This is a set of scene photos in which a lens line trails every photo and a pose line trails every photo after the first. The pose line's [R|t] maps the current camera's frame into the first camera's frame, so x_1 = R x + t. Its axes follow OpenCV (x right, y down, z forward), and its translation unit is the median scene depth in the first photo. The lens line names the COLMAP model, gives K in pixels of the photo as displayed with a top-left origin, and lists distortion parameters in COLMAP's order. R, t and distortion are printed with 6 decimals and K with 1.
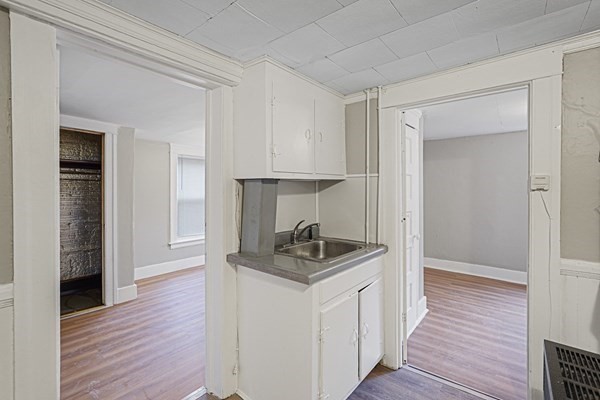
lens RADIAL K [[272.5, 0, 292.0], [0, 272.5, 187.4], [0, 0, 1]] dist [-0.015877, -0.000556]
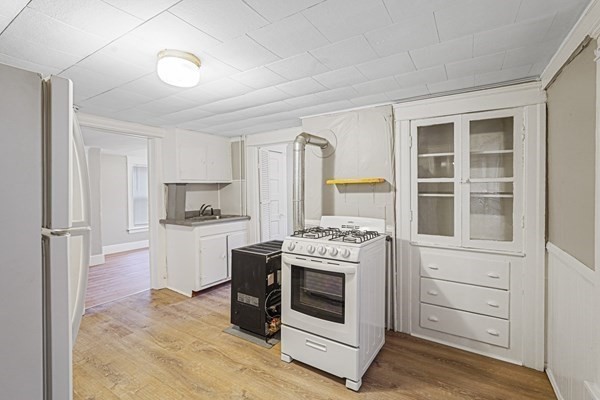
lens RADIAL K [[272.5, 0, 309.2], [0, 272.5, 192.7], [0, 0, 1]] dist [-0.015877, -0.000556]
pose [[0.984418, -0.012445, 0.175403, 0.401469], [0.009320, 0.999783, 0.018630, 0.008832], [-0.175597, -0.016705, 0.984320, -0.947424]]
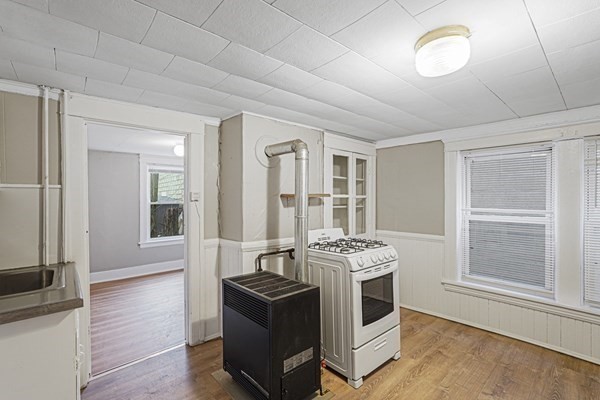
lens RADIAL K [[272.5, 0, 298.0], [0, 272.5, 199.1], [0, 0, 1]] dist [-0.015877, -0.000556]
pose [[0.134913, -0.003657, 0.990851, -0.454533], [0.002198, 0.999992, 0.003391, -0.005571], [-0.990855, 0.001720, 0.134920, 0.101659]]
